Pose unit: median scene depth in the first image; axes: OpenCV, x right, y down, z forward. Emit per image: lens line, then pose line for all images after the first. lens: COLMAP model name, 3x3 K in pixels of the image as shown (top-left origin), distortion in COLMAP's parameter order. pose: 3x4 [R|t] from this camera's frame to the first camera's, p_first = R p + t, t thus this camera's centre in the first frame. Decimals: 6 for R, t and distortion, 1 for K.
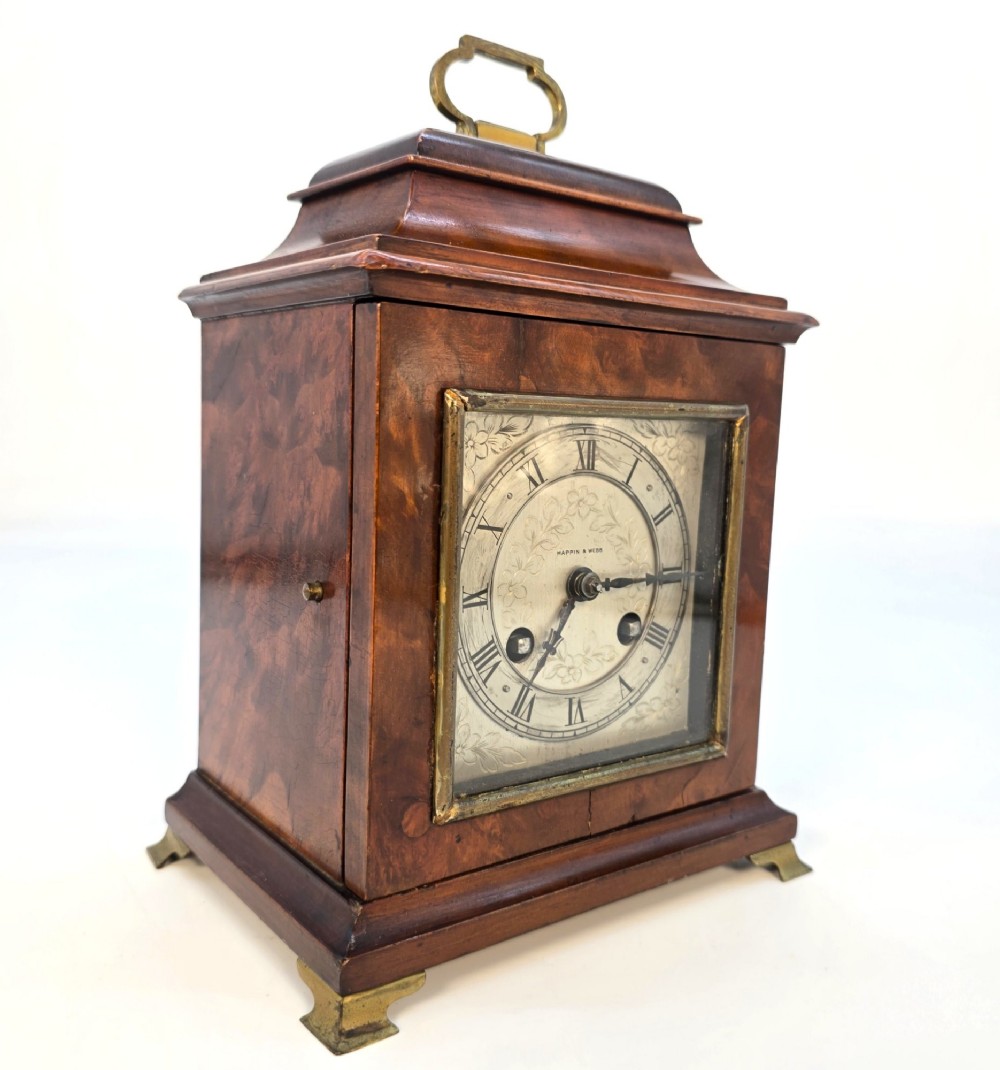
lens RADIAL K [[1022.4, 0, 500.0], [0, 1022.4, 535.0], [0, 0, 1]] dist [0.167666, -0.611508]
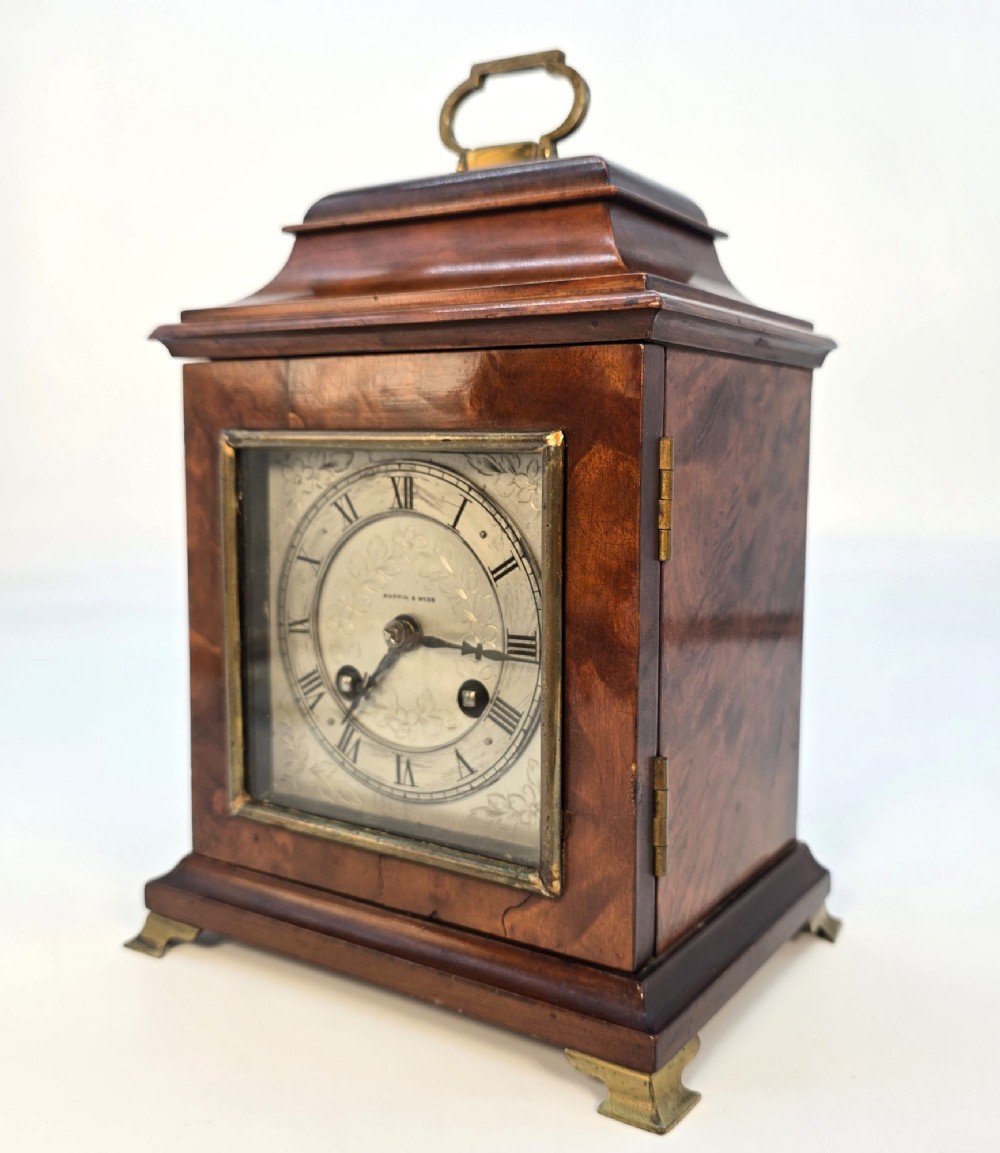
lens RADIAL K [[1127.8, 0, 541.3], [0, 1127.8, 573.3], [0, 0, 1]] dist [0.159060, -0.601228]
pose [[0.363275, 0.067477, -0.929235, 1.061966], [-0.102478, 0.994216, 0.032133, -0.050526], [0.926029, 0.083553, 0.368088, 0.731813]]
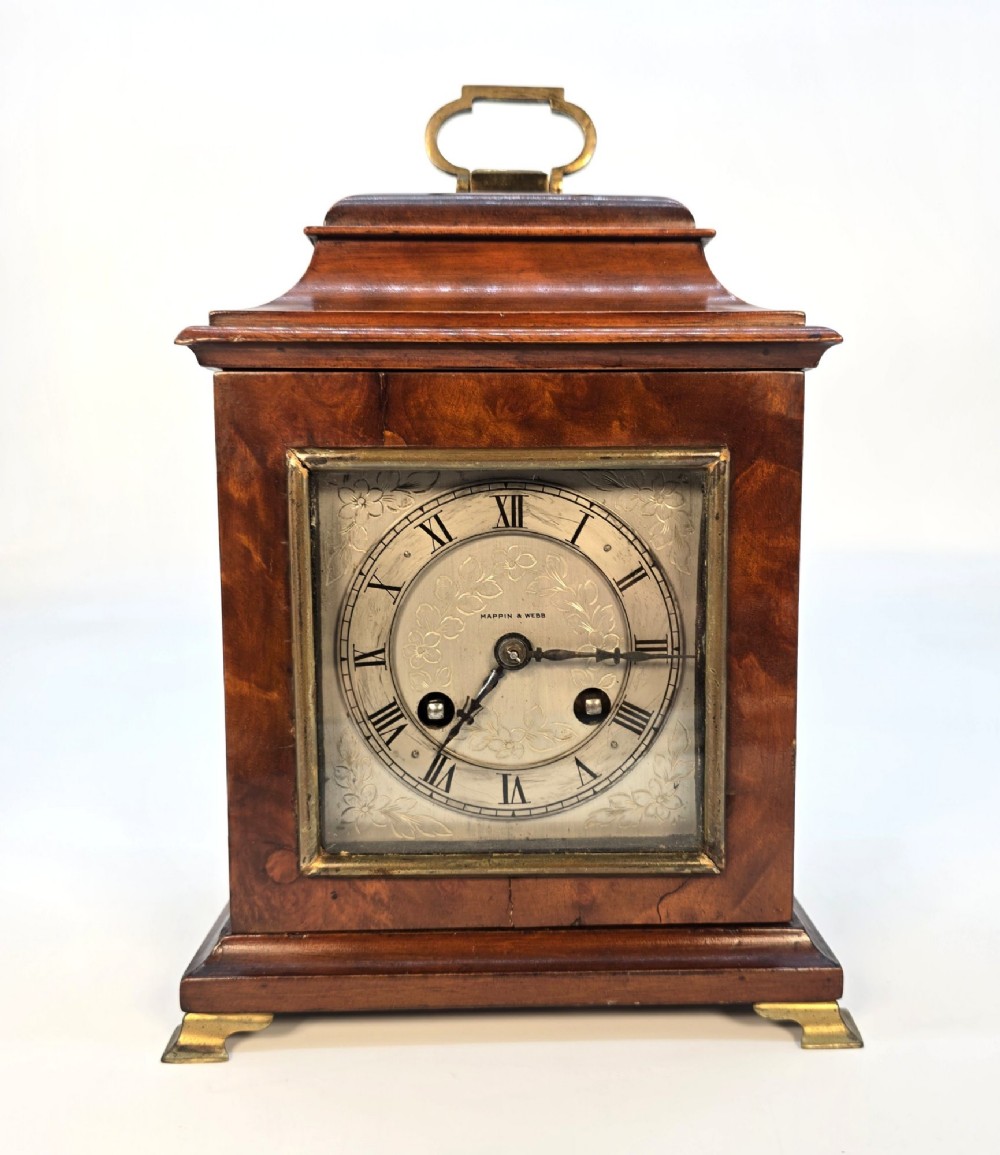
lens RADIAL K [[1060.3, 0, 528.5], [0, 1060.3, 579.9], [0, 0, 1]] dist [0.144567, -0.457186]
pose [[0.813615, 0.018993, -0.581094, 0.642492], [-0.032433, 0.999393, -0.012745, -0.004633], [0.580499, 0.029216, 0.813737, 0.228437]]
